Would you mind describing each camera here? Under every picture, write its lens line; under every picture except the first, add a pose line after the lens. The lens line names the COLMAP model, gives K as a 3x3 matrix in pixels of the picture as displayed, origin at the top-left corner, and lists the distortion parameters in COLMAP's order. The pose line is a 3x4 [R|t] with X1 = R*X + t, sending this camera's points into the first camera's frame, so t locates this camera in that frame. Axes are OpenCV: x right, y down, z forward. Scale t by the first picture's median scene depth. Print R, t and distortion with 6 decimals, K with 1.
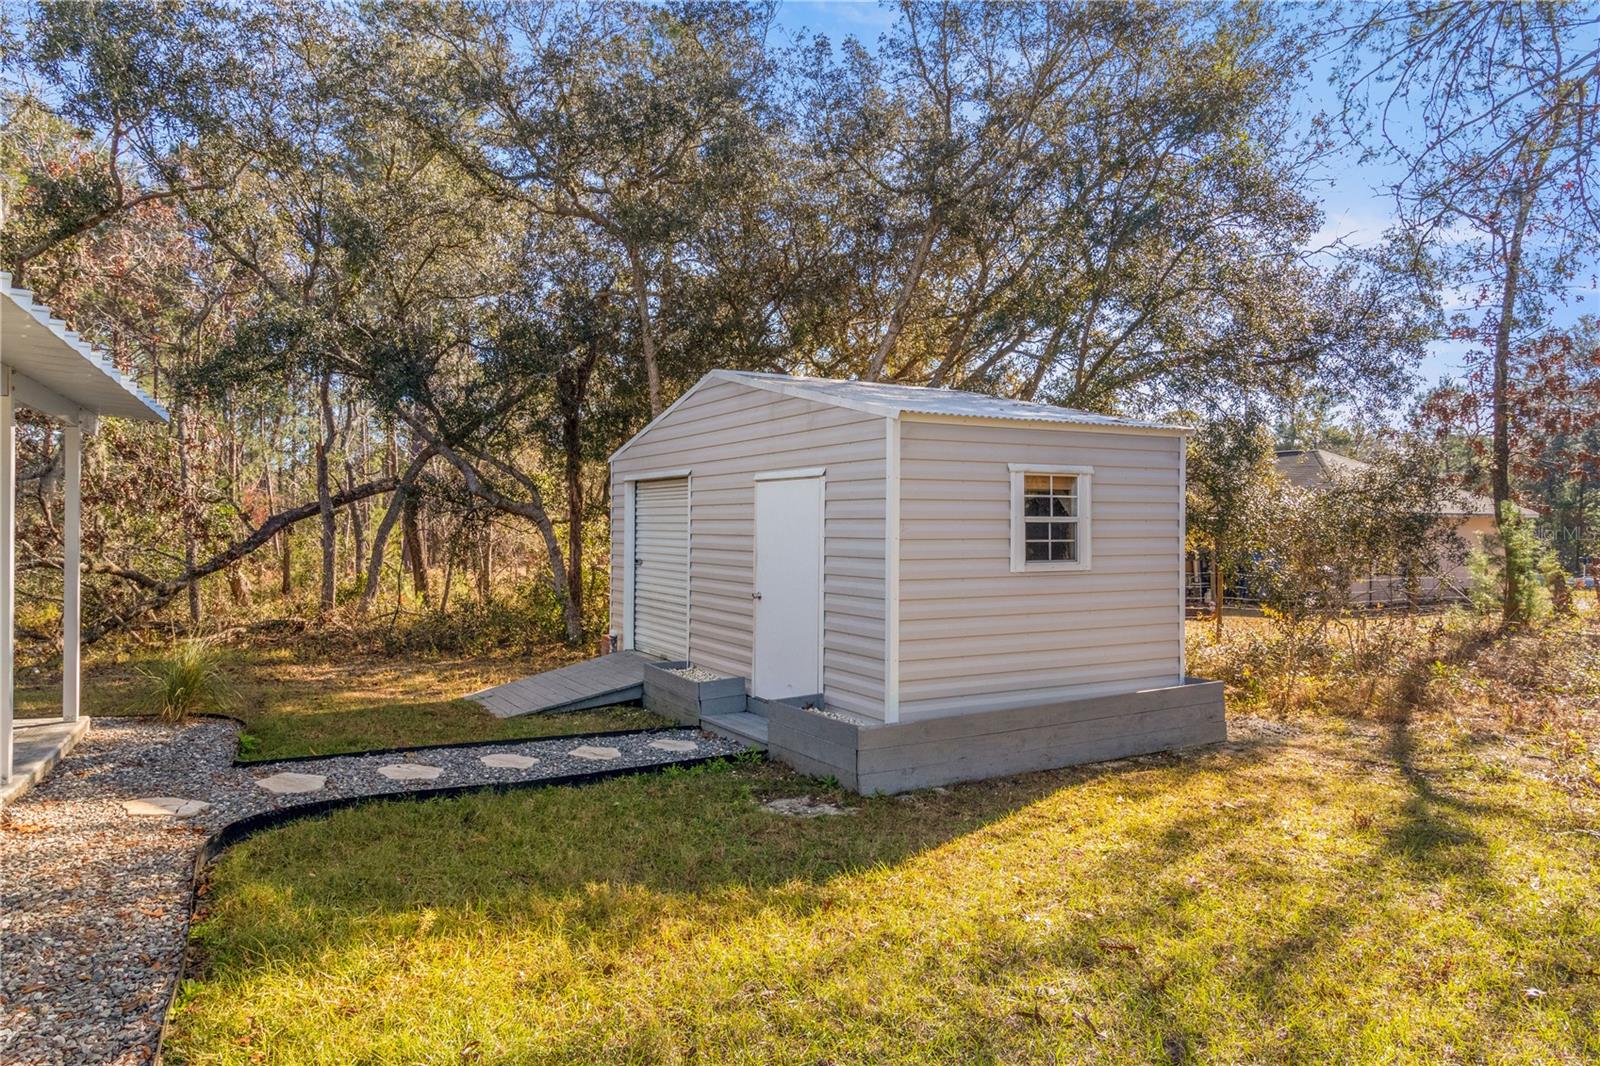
lens RADIAL K [[991.7, 0, 782.4], [0, 991.7, 518.7], [0, 0, 1]] dist [-0.004409, -0.000027]
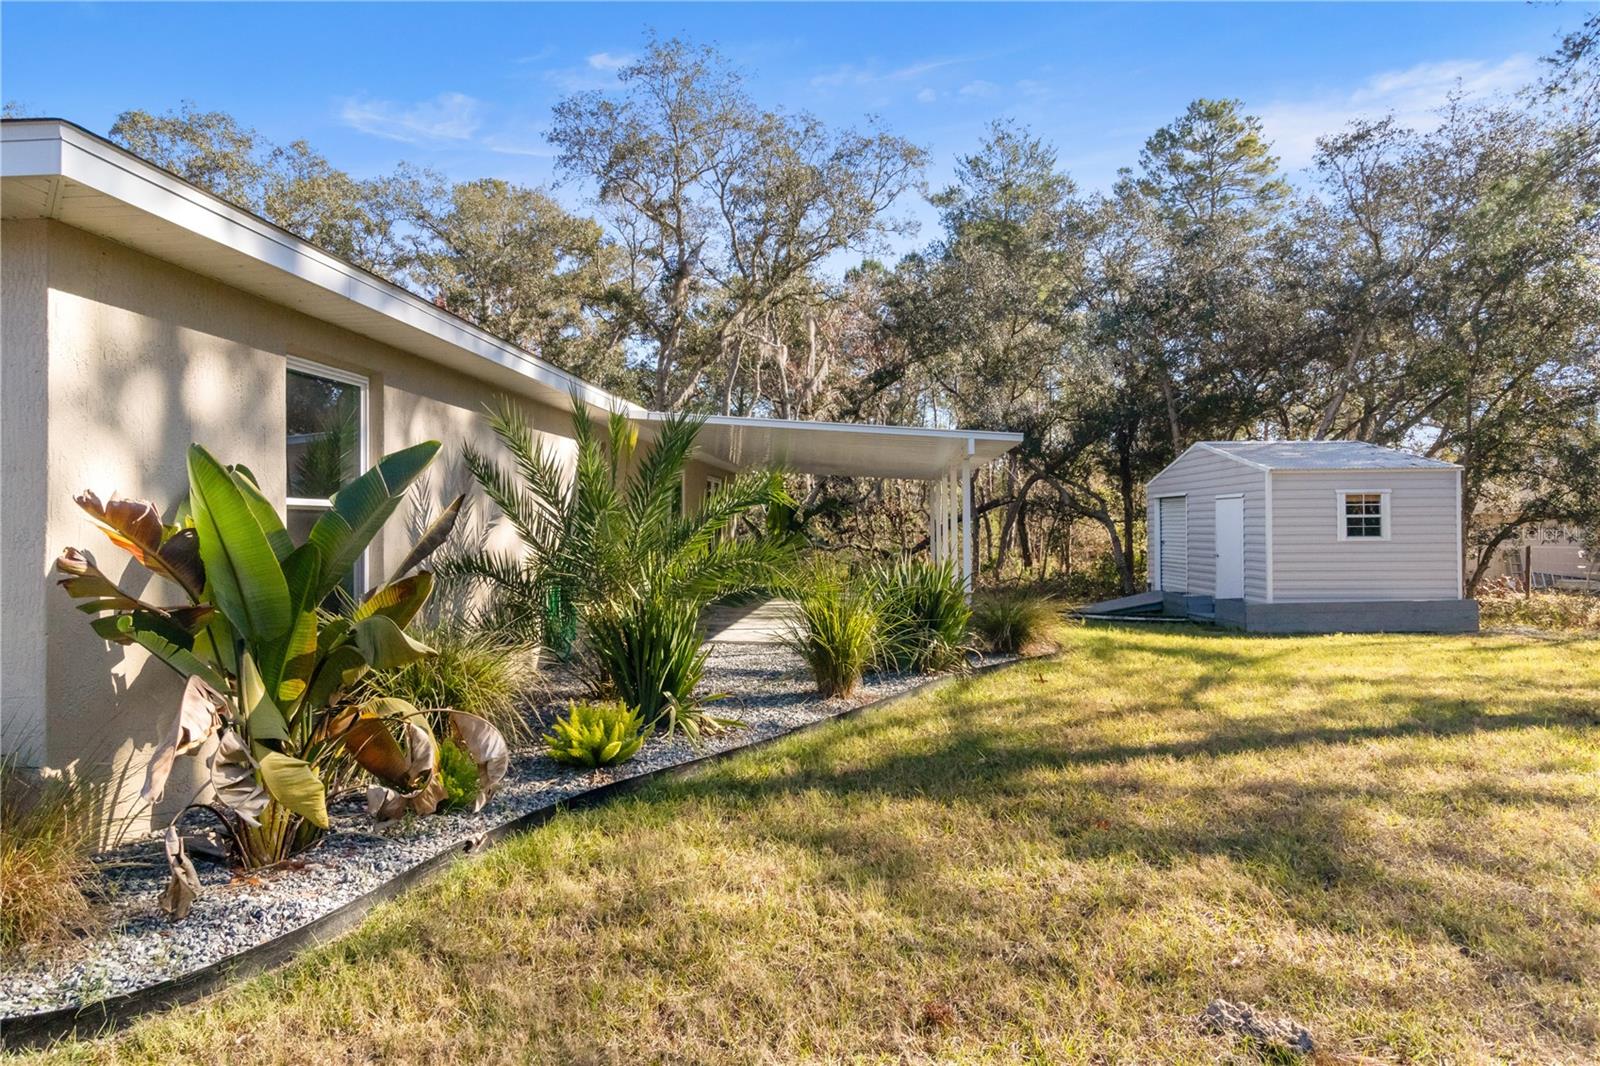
lens RADIAL K [[991.7, 0, 782.4], [0, 991.7, 518.7], [0, 0, 1]] dist [-0.004409, -0.000027]
pose [[0.851827, -0.014192, -0.523631, 0.163450], [0.013049, 0.999898, -0.005872, 0.001477], [0.523660, -0.001830, 0.851925, -0.699279]]
